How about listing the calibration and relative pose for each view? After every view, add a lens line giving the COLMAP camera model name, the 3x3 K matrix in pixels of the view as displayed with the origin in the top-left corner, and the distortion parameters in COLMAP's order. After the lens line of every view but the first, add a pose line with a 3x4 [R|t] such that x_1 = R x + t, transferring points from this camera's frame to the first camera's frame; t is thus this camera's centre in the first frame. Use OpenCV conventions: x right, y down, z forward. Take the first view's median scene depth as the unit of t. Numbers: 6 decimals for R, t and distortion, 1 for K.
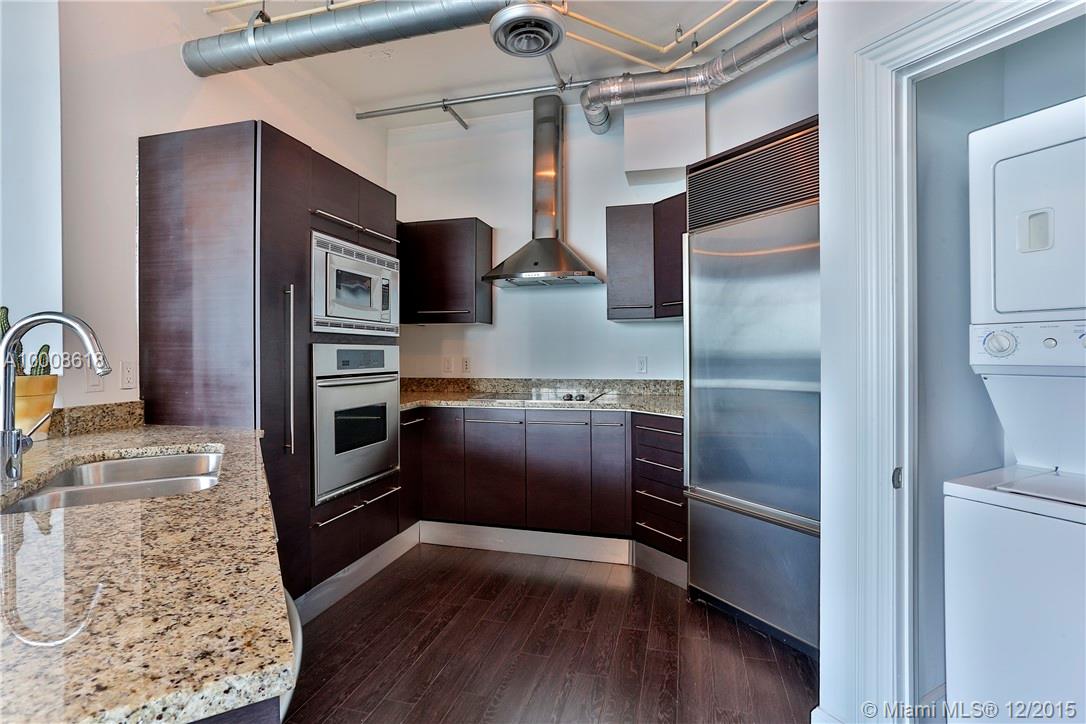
lens RADIAL K [[530.7, 0, 539.5], [0, 530.7, 356.2], [0, 0, 1]] dist [-0.019176, 0.008077]
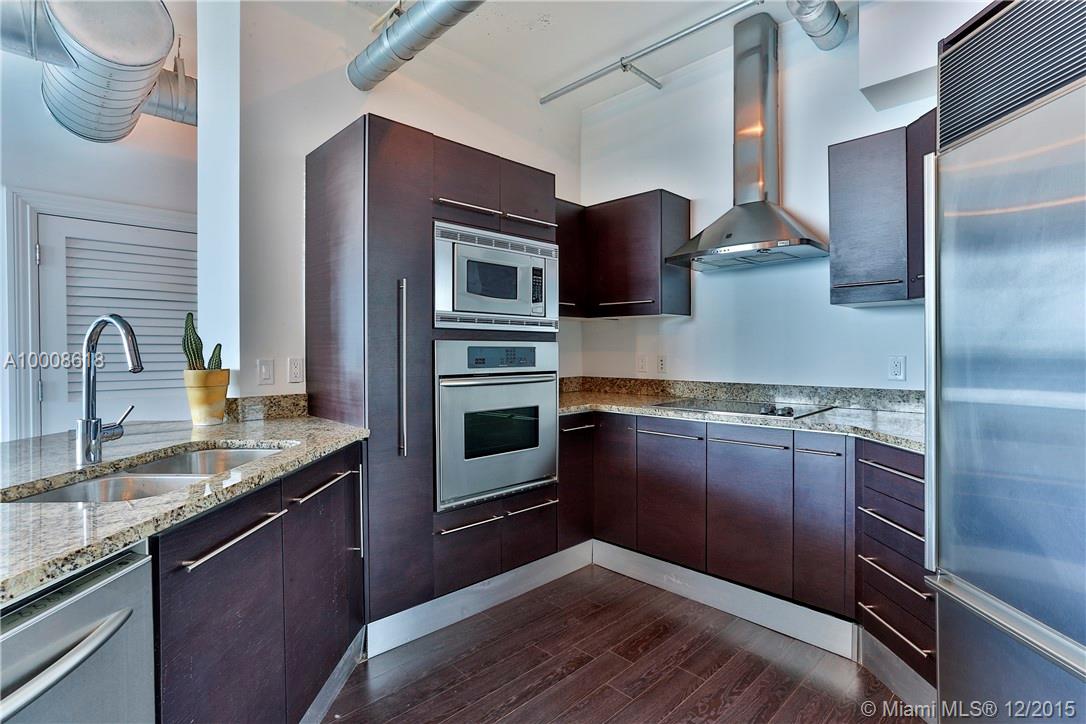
lens RADIAL K [[530.7, 0, 540.8], [0, 530.7, 355.8], [0, 0, 1]] dist [-0.019176, 0.008077]
pose [[0.864930, 0.006829, -0.501846, 0.163559], [-0.004499, 0.999973, 0.005855, -0.002154], [0.501872, -0.002806, 0.864937, 0.213375]]
